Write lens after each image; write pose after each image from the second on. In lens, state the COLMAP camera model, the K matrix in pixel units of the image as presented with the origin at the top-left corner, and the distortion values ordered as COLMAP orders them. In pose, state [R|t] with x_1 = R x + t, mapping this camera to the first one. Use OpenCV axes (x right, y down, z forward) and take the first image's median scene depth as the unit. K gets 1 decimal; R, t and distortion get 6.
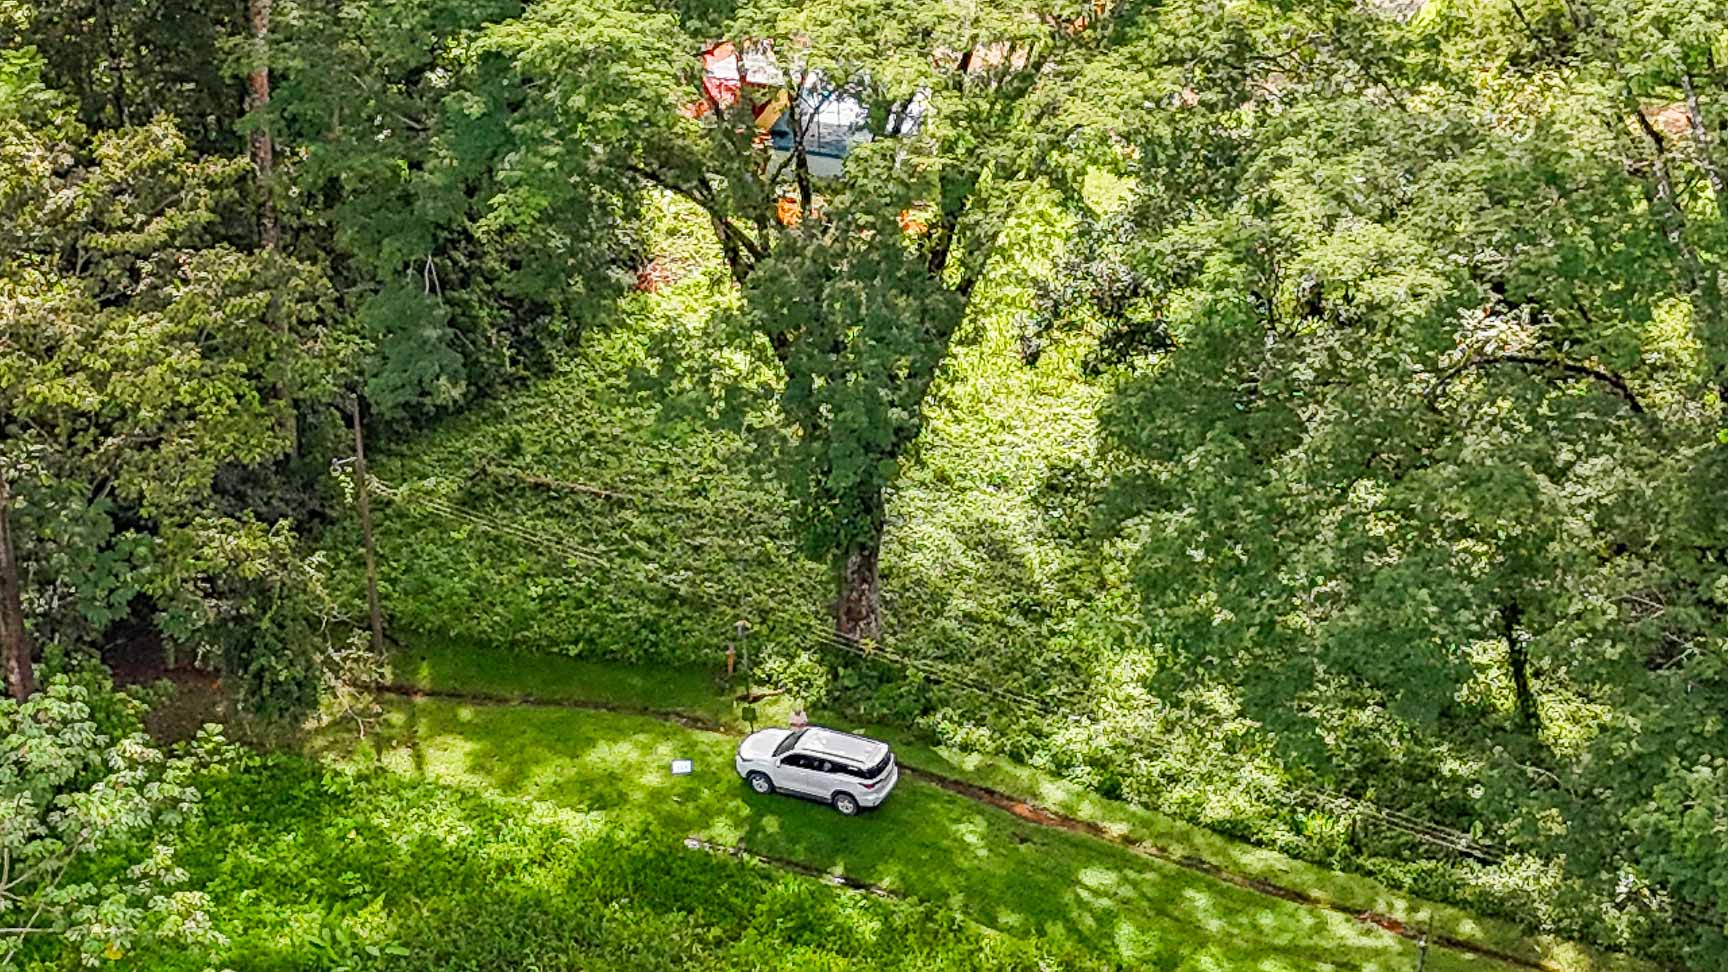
lens RADIAL K [[3779.8, 0, 864.0], [0, 3779.8, 486.0], [0, 0, 1]] dist [0.396522, -3.990164]
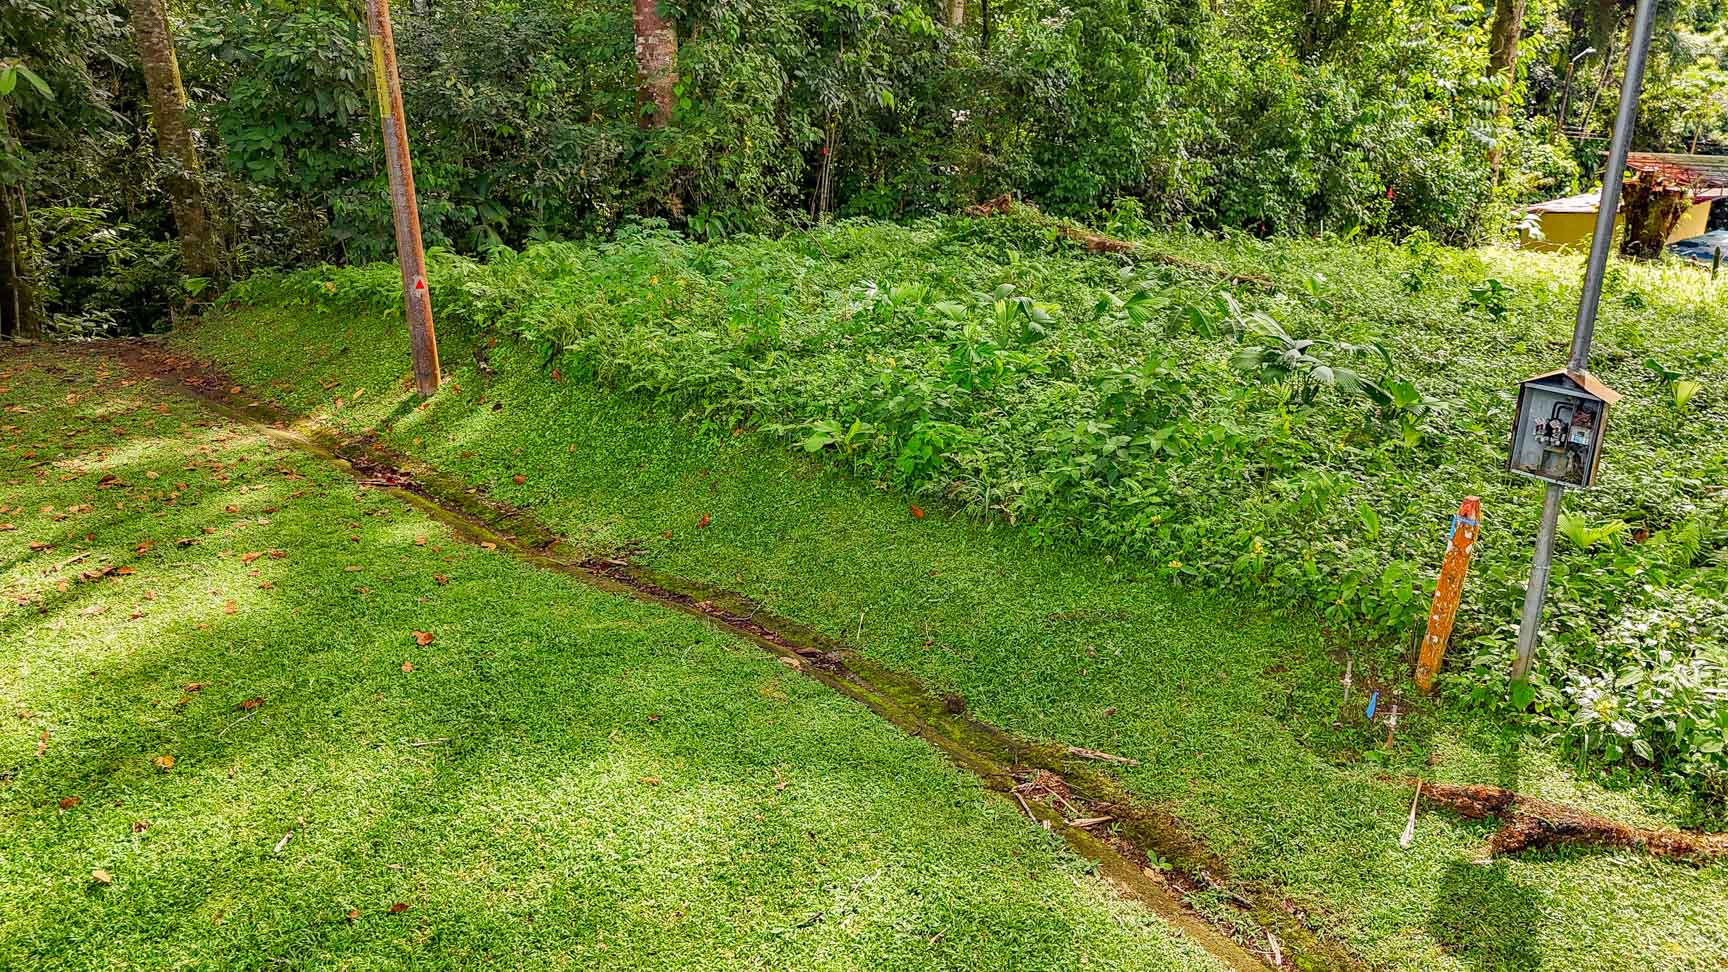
lens RADIAL K [[1275.6, 0, 864.0], [0, 1275.6, 486.0], [0, 0, 1]] dist [0.068633, -0.059676]
pose [[0.841535, 0.193702, -0.504280, -0.029450], [-0.275200, 0.957009, -0.091647, 0.057141], [0.464849, 0.215901, 0.858663, 0.971077]]
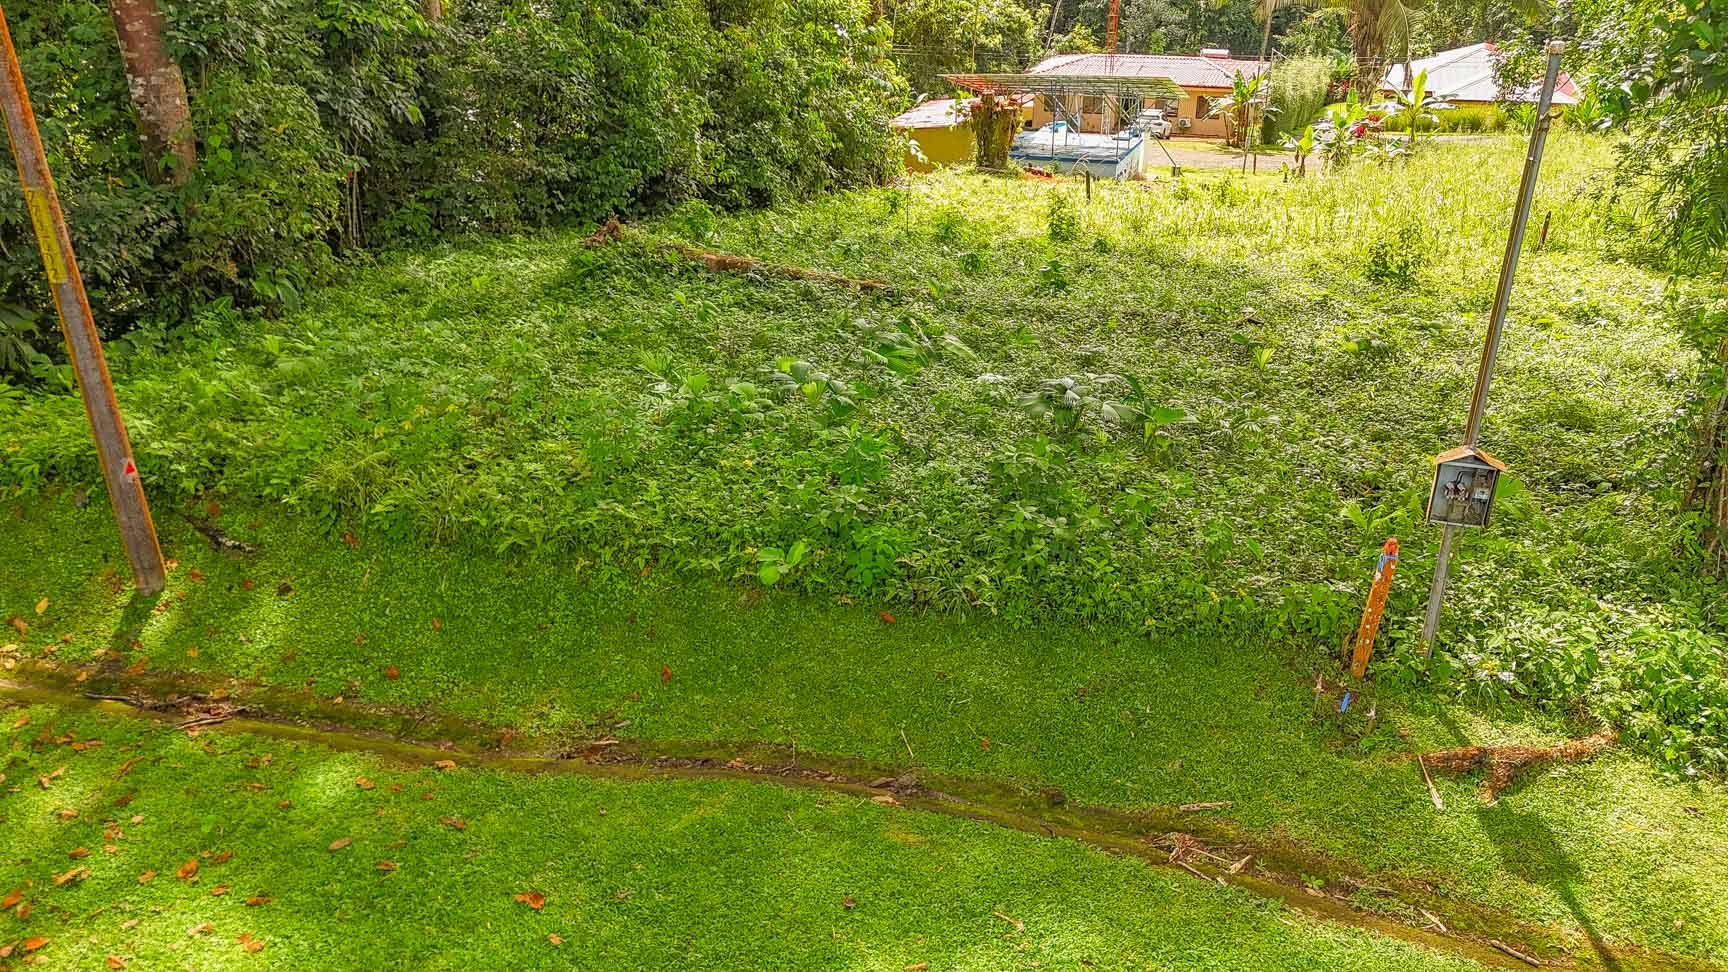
lens RADIAL K [[1275.6, 0, 864.0], [0, 1275.6, 486.0], [0, 0, 1]] dist [0.068633, -0.059676]
pose [[0.999189, 0.019220, -0.035377, -0.070118], [-0.022392, 0.995545, -0.091588, 0.048440], [0.033459, 0.092306, 0.995168, 0.951363]]
